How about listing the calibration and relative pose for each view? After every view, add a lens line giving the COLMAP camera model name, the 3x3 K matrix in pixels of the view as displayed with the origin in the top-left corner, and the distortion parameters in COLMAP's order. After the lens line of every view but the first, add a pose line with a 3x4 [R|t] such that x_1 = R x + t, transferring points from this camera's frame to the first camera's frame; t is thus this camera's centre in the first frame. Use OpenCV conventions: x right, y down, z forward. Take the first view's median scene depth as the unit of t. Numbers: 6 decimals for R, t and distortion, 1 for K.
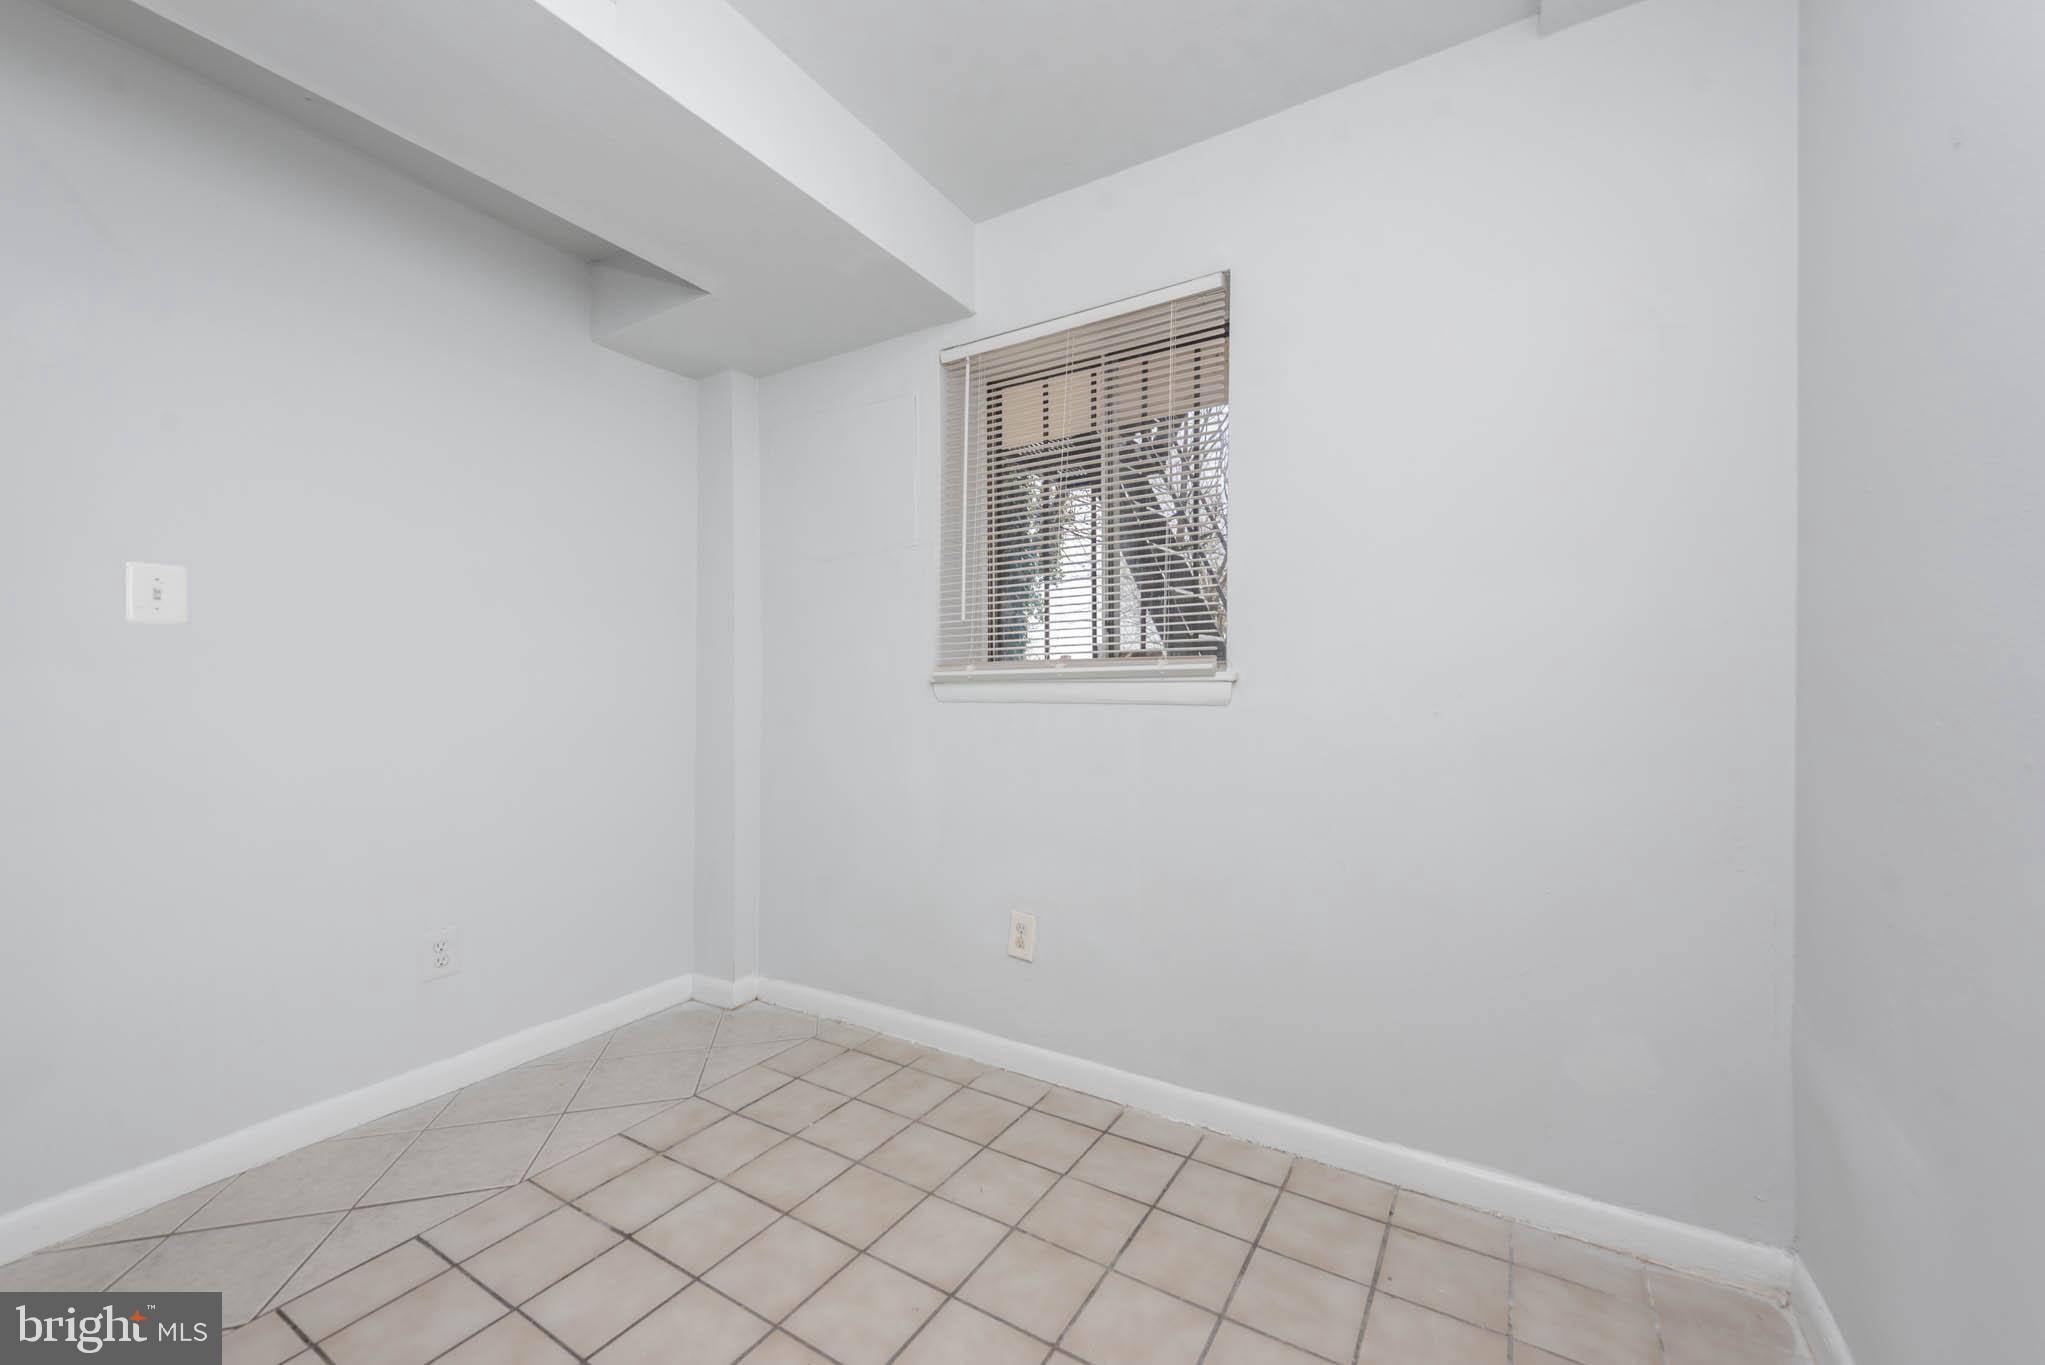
lens RADIAL K [[803.8, 0, 1019.0], [0, 803.8, 692.2], [0, 0, 1]] dist [0.010387, -0.000701]
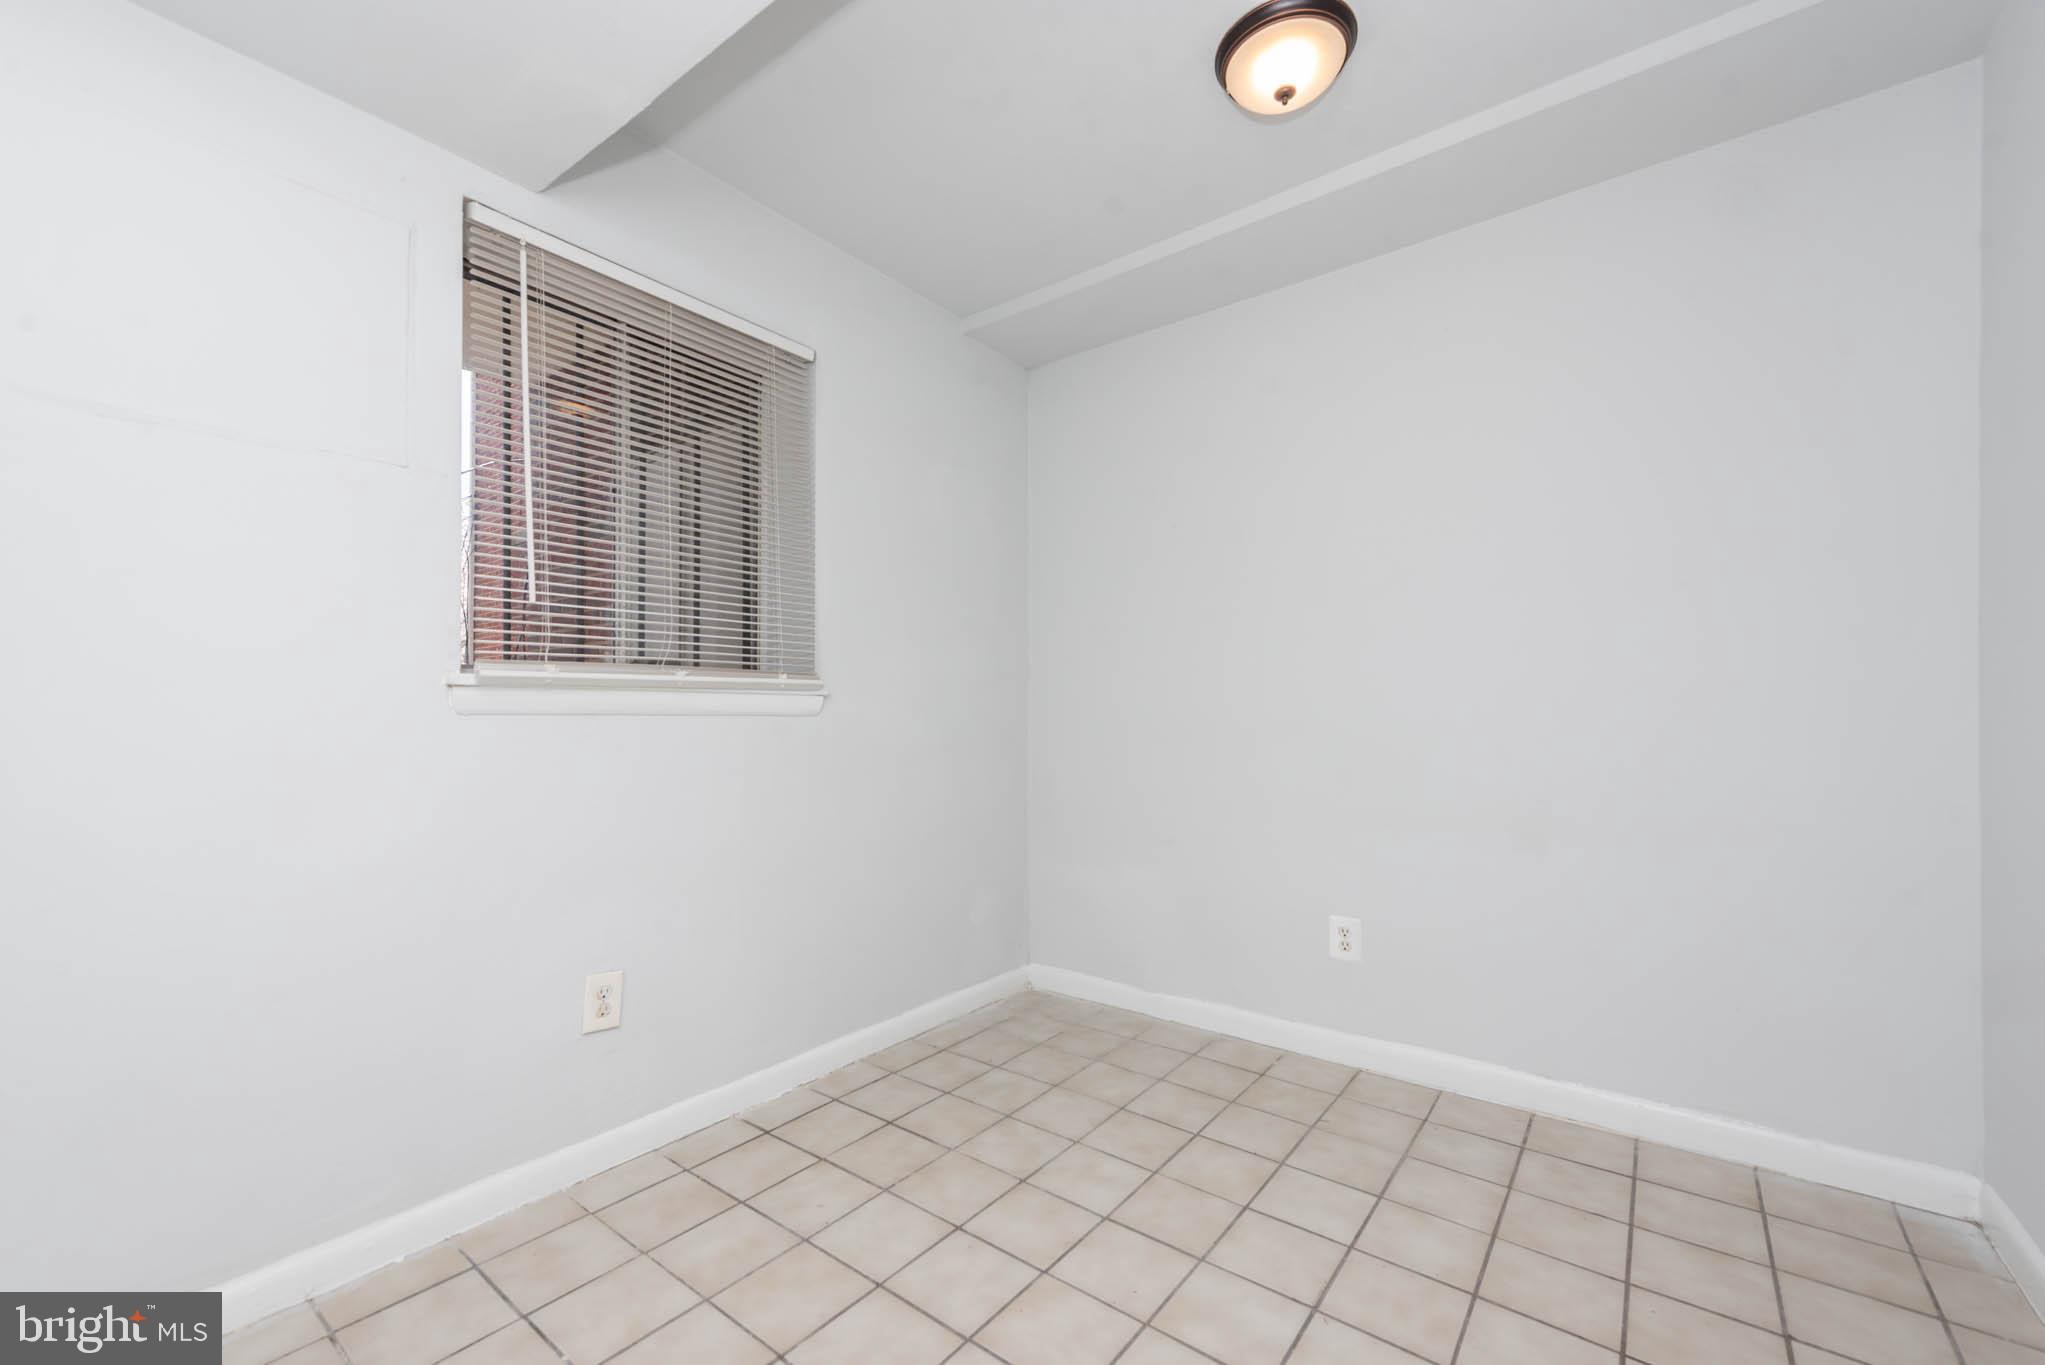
lens RADIAL K [[816.5, 0, 1015.4], [0, 816.5, 712.7], [0, 0, 1]] dist [0.015560, -0.004157]
pose [[0.113360, 0.000774, 0.993554, -0.893549], [-0.005736, 0.999984, -0.000124, 0.009468], [-0.993537, -0.005685, 0.113363, 0.569013]]
